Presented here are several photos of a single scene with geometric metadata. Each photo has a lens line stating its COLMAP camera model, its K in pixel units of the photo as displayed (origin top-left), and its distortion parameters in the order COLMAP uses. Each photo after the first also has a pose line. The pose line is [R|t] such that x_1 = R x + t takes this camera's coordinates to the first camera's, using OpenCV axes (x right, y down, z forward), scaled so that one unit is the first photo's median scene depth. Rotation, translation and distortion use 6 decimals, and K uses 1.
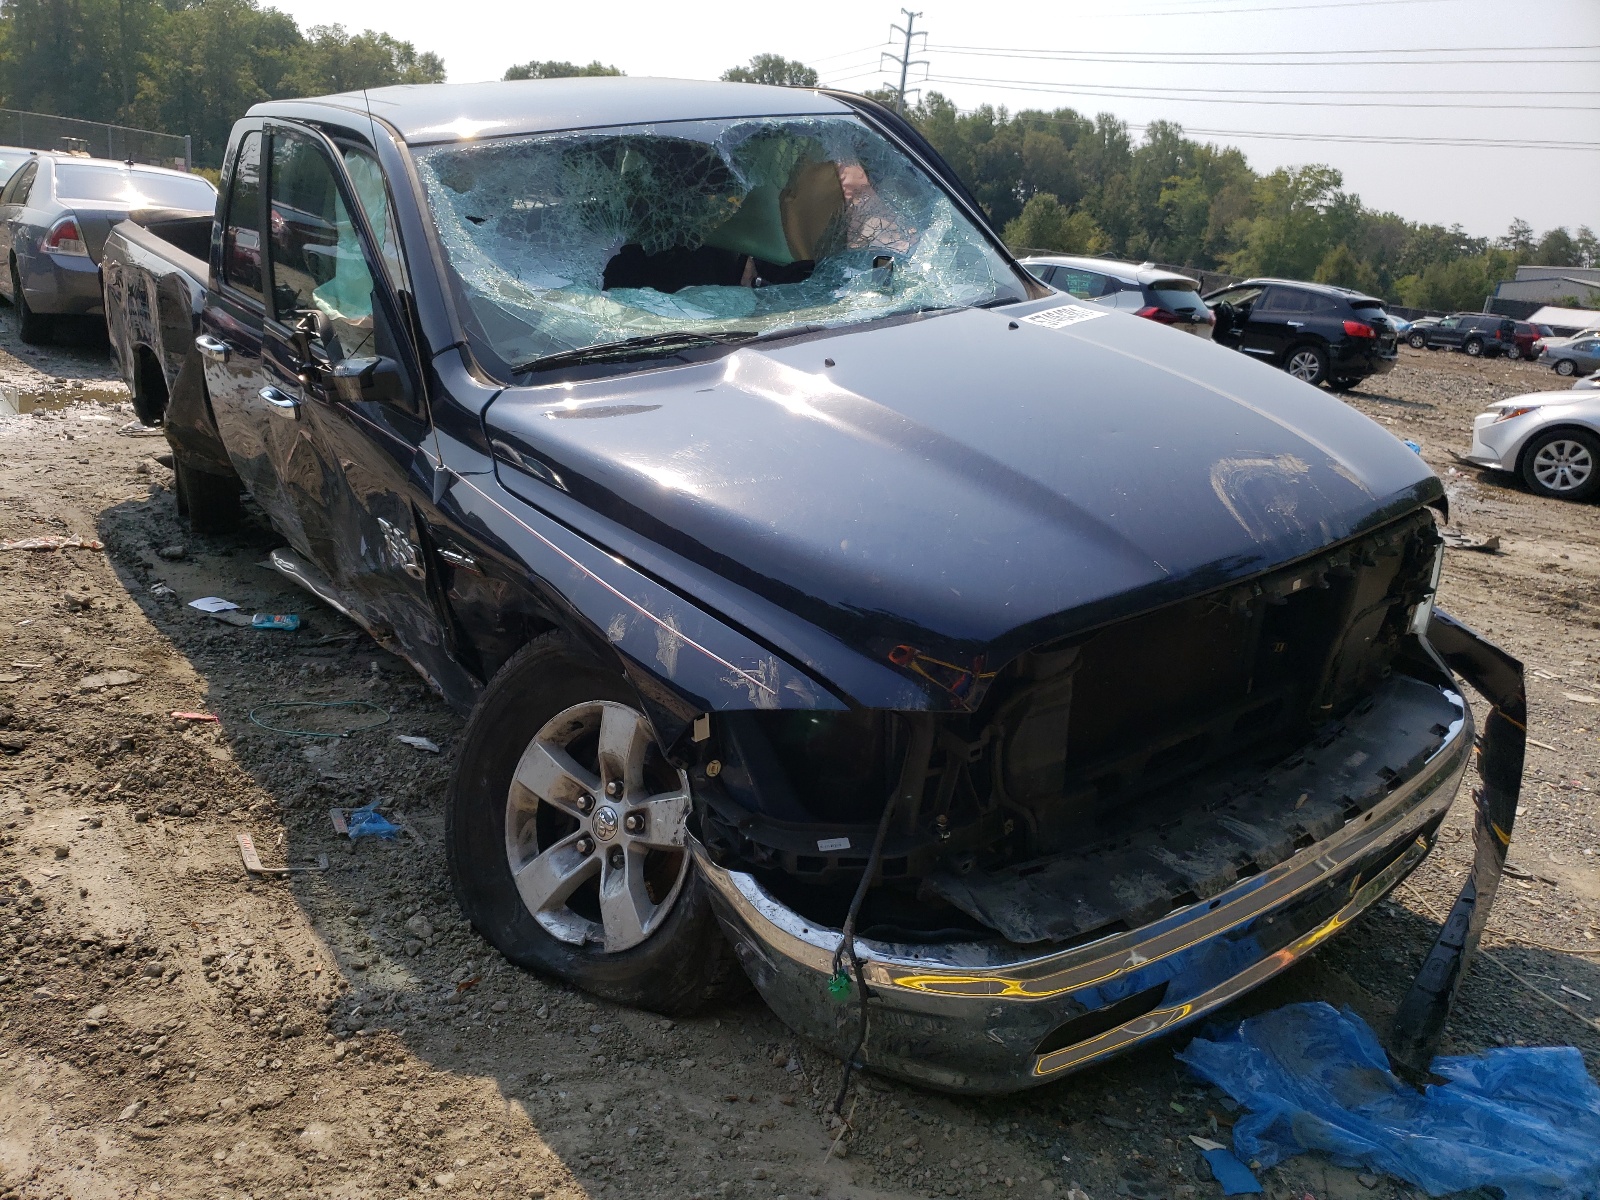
lens RADIAL K [[1230.8, 0, 800.0], [0, 1230.8, 600.0], [0, 0, 1]] dist [-0.000093, -0.002212]
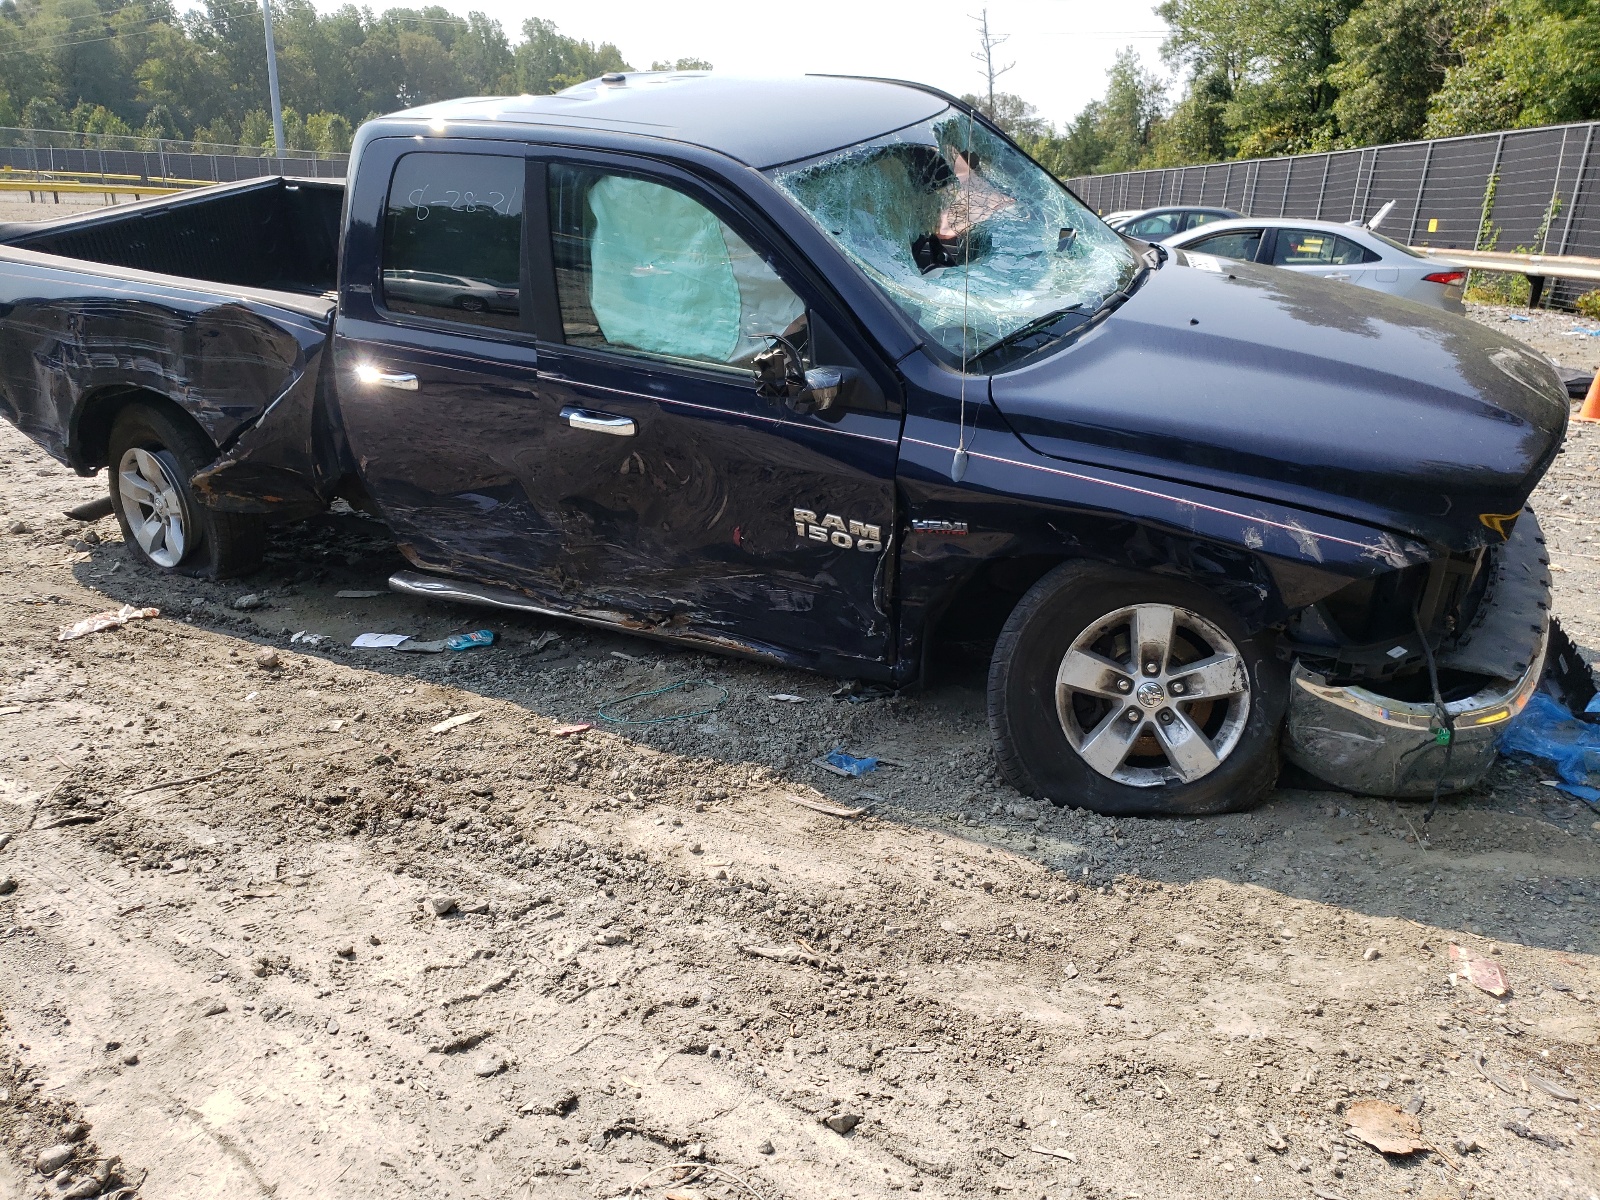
lens RADIAL K [[1199.8, 0, 800.6], [0, 1199.8, 621.9], [0, 0, 1]] dist [0.007685, 0.001650]
pose [[0.894739, -0.220061, 0.388607, -0.802370], [0.183143, 0.974435, 0.130131, -0.108373], [-0.407309, -0.045263, 0.912168, -0.020399]]
